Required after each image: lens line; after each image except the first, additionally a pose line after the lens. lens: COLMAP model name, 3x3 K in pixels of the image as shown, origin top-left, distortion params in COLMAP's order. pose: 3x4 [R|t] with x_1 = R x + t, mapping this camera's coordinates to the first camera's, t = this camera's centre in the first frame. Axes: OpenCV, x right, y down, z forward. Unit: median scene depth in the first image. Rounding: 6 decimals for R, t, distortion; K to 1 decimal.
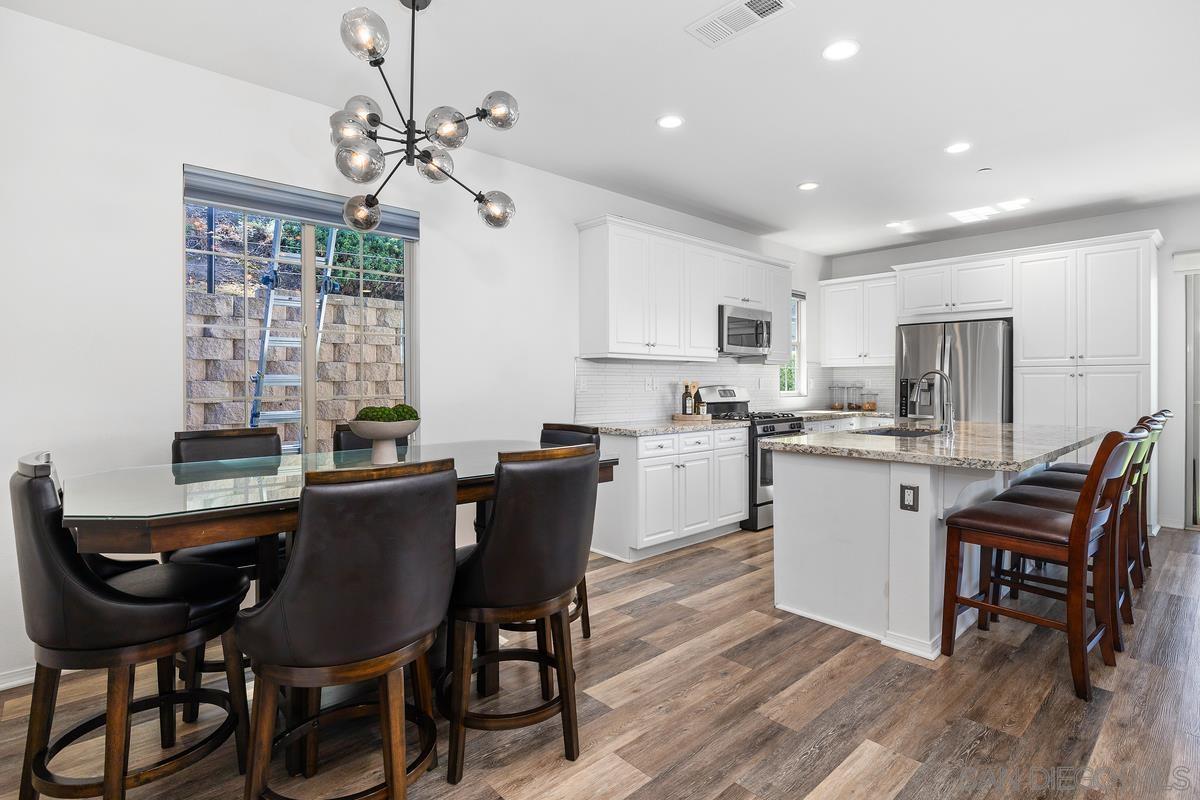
lens RADIAL K [[571.8, 0, 597.0], [0, 571.8, 383.4], [0, 0, 1]] dist [-0.002066, -0.000056]
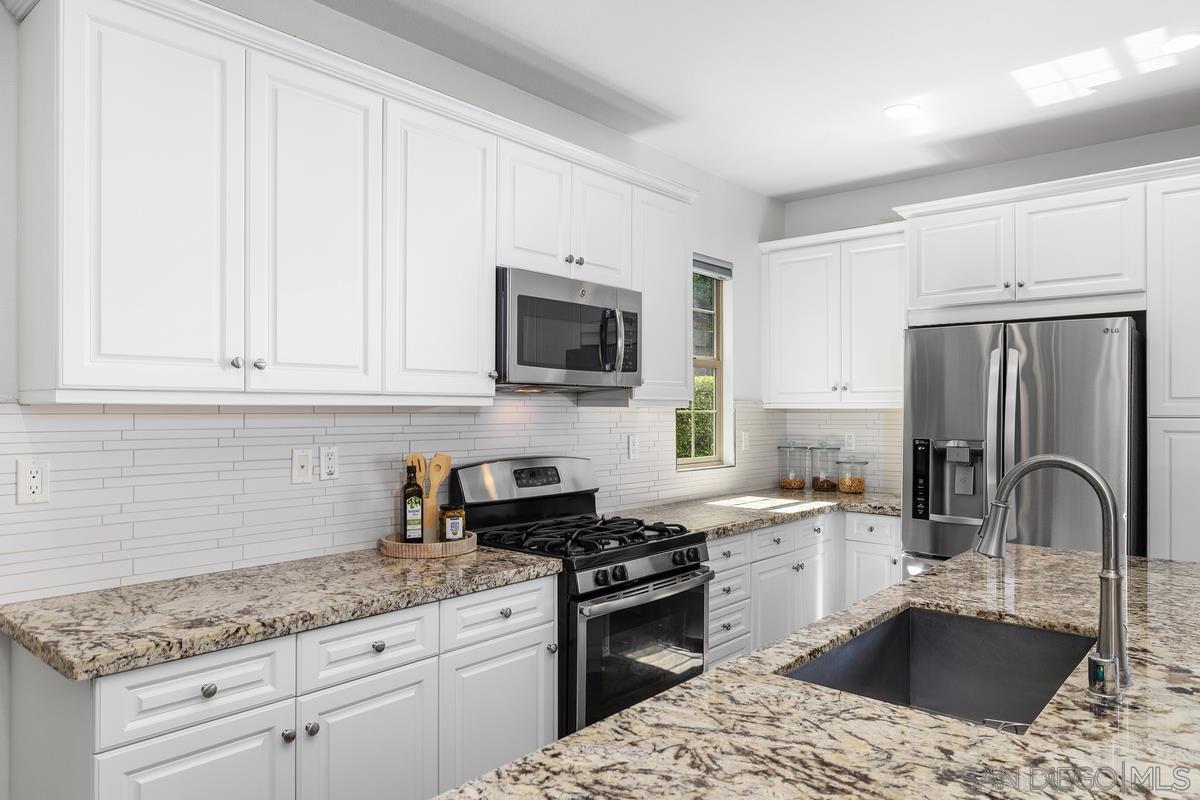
lens RADIAL K [[788.9, 0, 579.4], [0, 788.9, 405.8], [0, 0, 1]] dist [0.003591, 0.000961]
pose [[0.993830, 0.003025, 0.110871, 0.196453], [-0.001842, 0.999940, -0.010773, -0.030430], [-0.110897, 0.010502, 0.993776, 0.409407]]
